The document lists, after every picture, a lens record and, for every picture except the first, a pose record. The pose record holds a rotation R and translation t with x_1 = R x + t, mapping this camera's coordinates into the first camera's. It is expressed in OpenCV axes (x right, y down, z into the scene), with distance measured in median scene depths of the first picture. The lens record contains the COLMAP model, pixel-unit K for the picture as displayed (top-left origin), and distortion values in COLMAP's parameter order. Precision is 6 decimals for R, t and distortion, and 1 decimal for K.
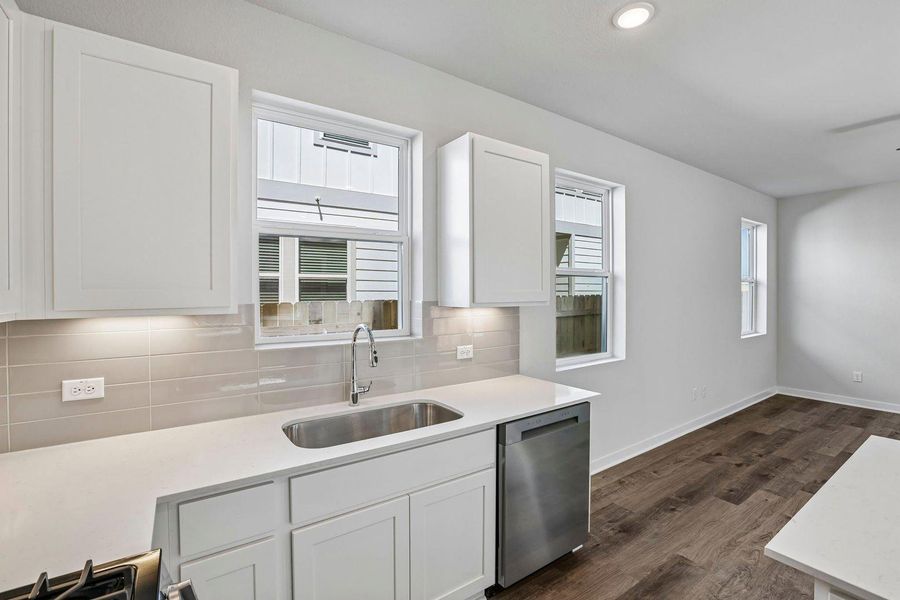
lens RADIAL K [[402.6, 0, 450.6], [0, 402.6, 297.7], [0, 0, 1]] dist [-0.034125, 0.008497]
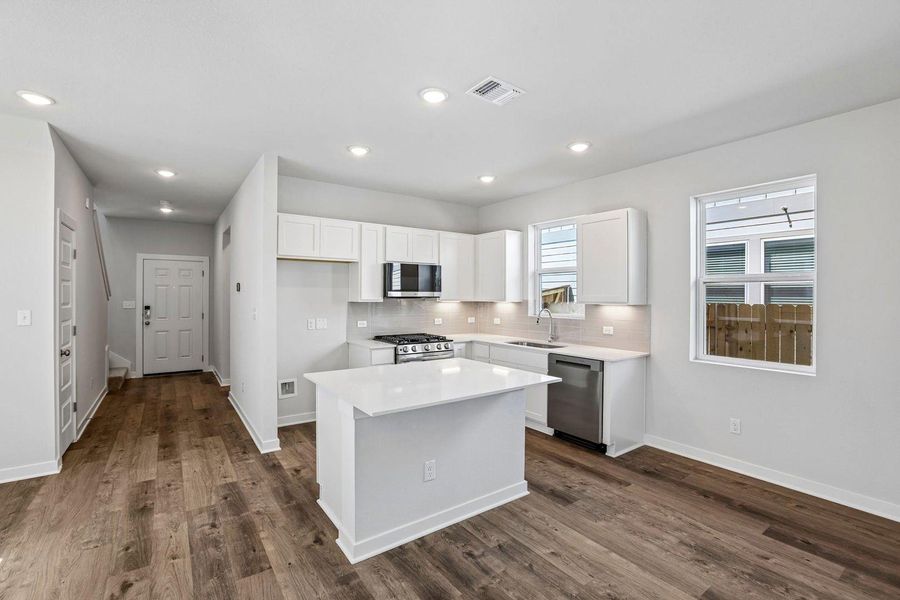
lens RADIAL K [[402.6, 0, 449.4], [0, 402.6, 303.4], [0, 0, 1]] dist [-0.034125, 0.008497]
pose [[0.010547, 0.018363, -0.999776, 1.725067], [-0.018879, 0.999657, 0.018162, 0.000569], [0.999766, 0.018683, 0.010890, 0.289809]]
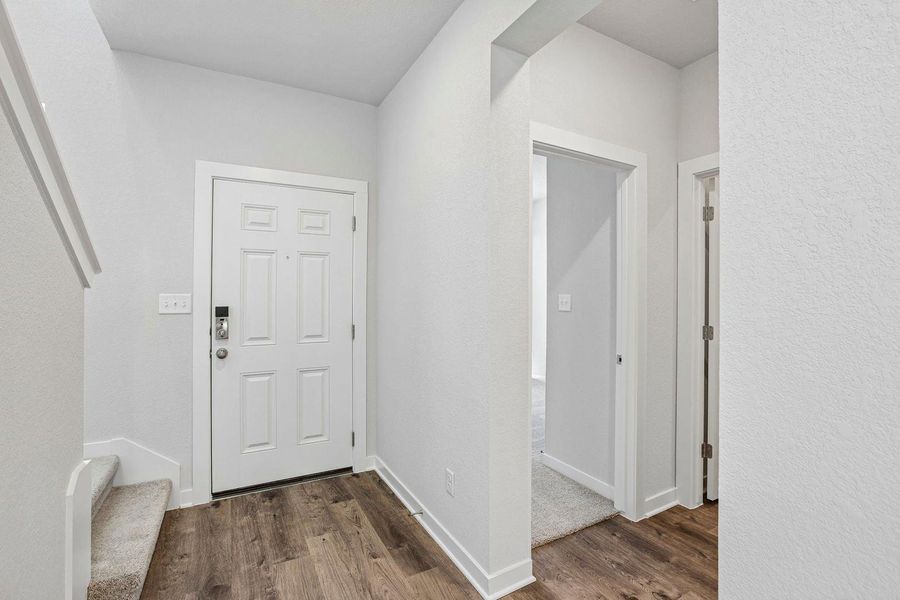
lens RADIAL K [[402.6, 0, 450.1], [0, 402.6, 297.6], [0, 0, 1]] dist [-0.034125, 0.008497]
pose [[-0.101524, -0.014910, -0.994721, -0.137325], [-0.001326, 0.999889, -0.014852, 0.101843], [0.994832, -0.000189, -0.101532, -1.131164]]
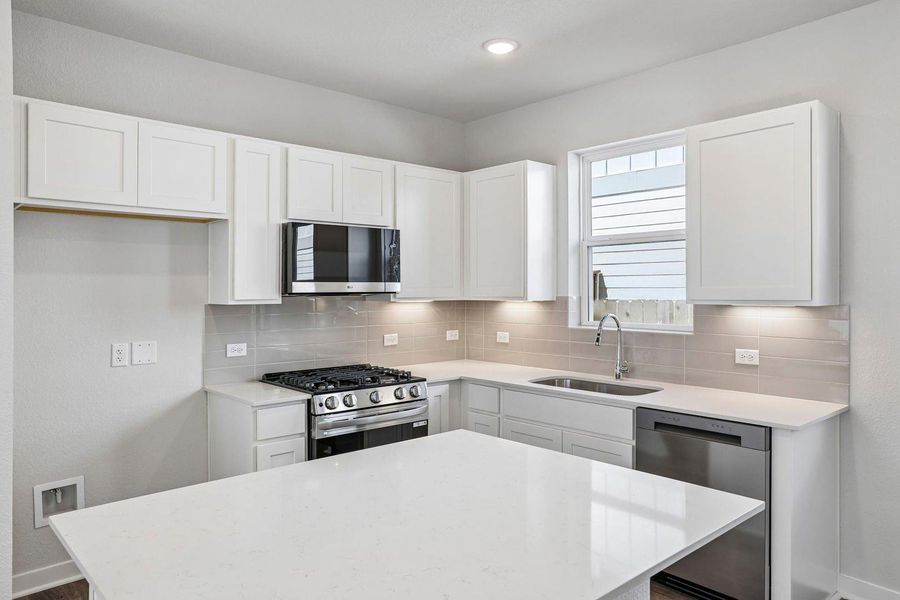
lens RADIAL K [[620.6, 0, 452.8], [0, 620.6, 284.2], [0, 0, 1]] dist [0.007424, 0.004837]
pose [[0.125091, -0.010542, -0.992089, 1.257613], [-0.011241, 0.999864, -0.012042, 0.002888], [0.992082, 0.012658, 0.124955, 0.203551]]
